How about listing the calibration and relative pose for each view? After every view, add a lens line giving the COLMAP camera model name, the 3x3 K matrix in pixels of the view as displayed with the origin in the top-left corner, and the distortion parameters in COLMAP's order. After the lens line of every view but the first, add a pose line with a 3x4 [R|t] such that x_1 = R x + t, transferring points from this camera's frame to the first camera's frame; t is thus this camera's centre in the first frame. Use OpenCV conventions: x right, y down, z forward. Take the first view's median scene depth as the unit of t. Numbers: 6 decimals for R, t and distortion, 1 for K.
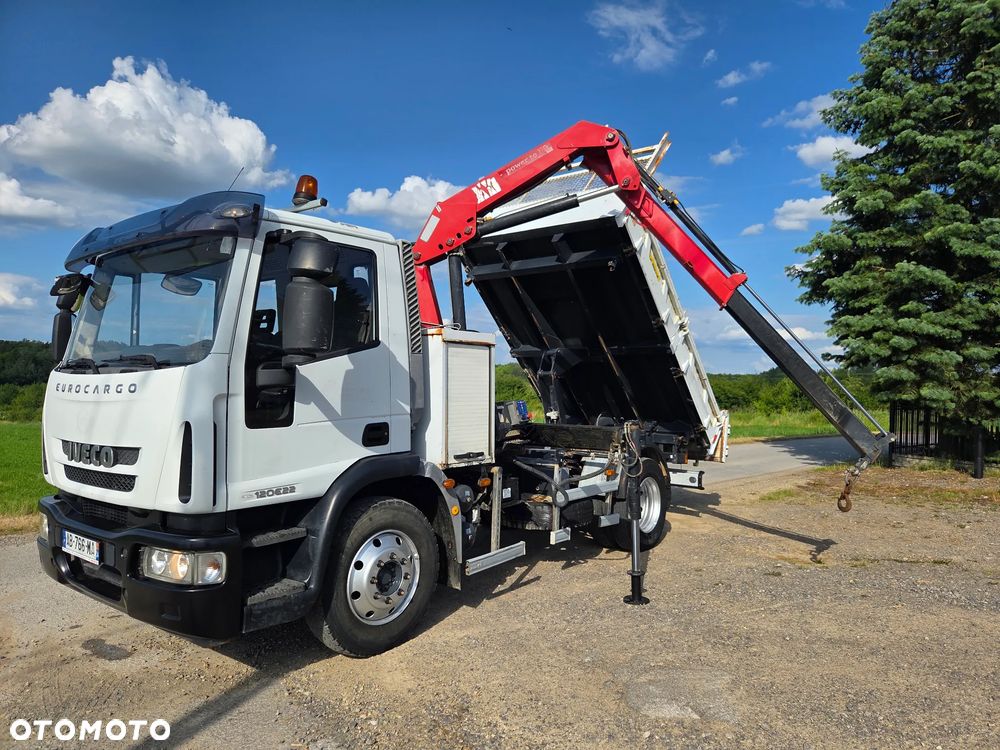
lens RADIAL K [[679.0, 0, 499.1], [0, 679.0, 377.7], [0, 0, 1]] dist [0.066731, -0.058932]
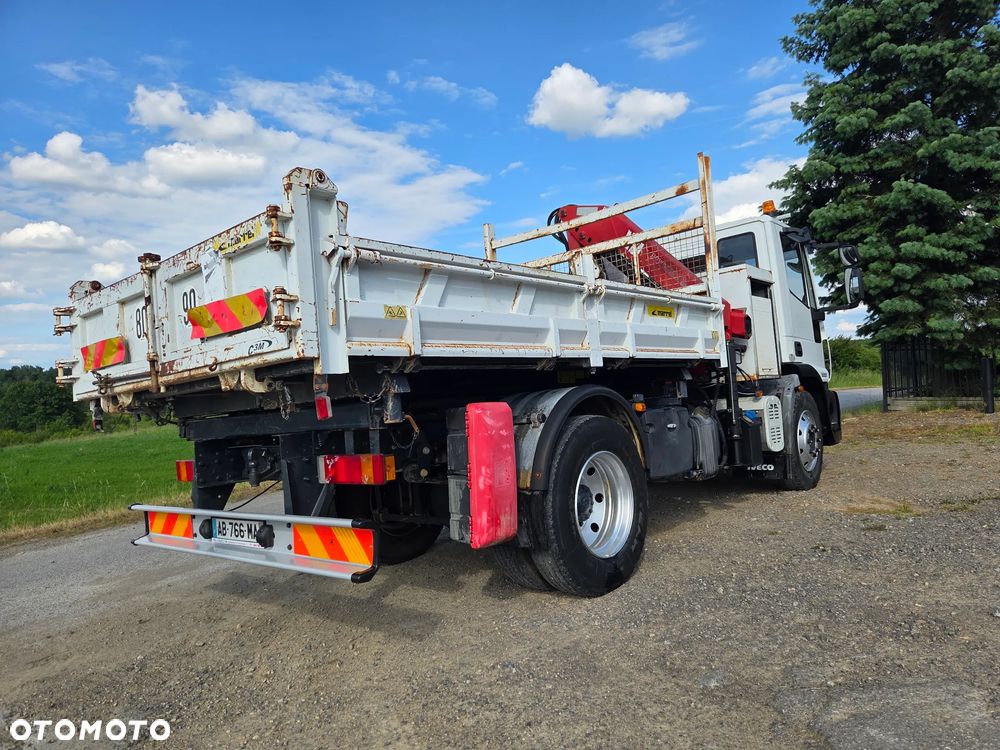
lens RADIAL K [[679.0, 0, 499.1], [0, 679.0, 377.7], [0, 0, 1]] dist [0.066731, -0.058932]
pose [[0.993399, -0.075316, 0.086524, -0.052593], [0.074949, 0.997159, 0.007489, 0.069137], [-0.086842, -0.000955, 0.996222, 0.232639]]
